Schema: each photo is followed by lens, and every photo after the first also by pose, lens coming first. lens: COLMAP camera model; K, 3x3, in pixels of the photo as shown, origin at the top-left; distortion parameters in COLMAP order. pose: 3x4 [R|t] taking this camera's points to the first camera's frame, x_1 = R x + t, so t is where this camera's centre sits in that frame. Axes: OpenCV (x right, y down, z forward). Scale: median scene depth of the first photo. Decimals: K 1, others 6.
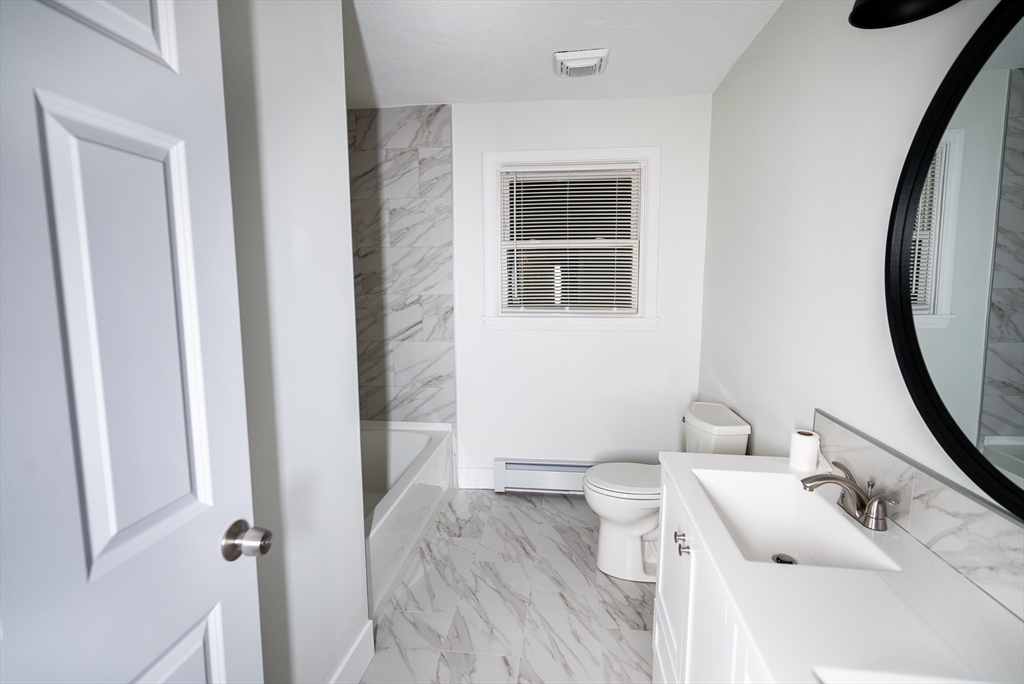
lens RADIAL K [[511.4, 0, 515.9], [0, 511.4, 339.9], [0, 0, 1]] dist [0.000796, -0.000250]
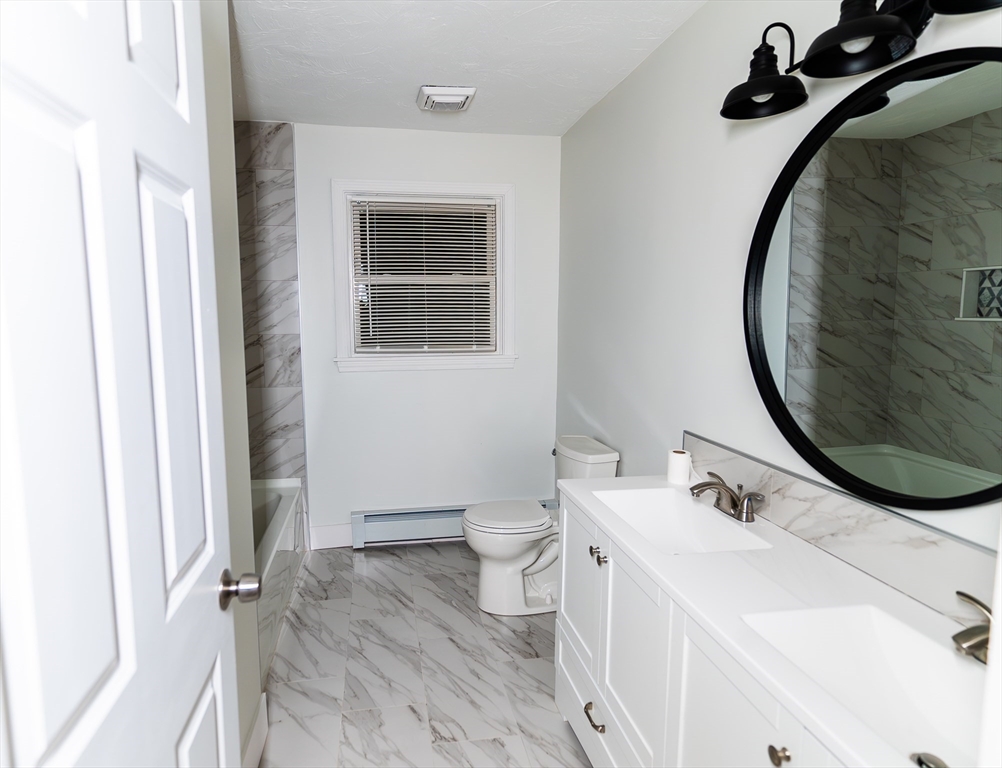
lens RADIAL K [[578.7, 0, 473.9], [0, 578.7, 376.7], [0, 0, 1]] dist [-0.003052, -0.000007]
pose [[0.960758, -0.032829, 0.275438, -0.151046], [0.035522, 0.999357, -0.004793, 0.002649], [-0.275104, 0.014389, 0.961307, -0.081096]]
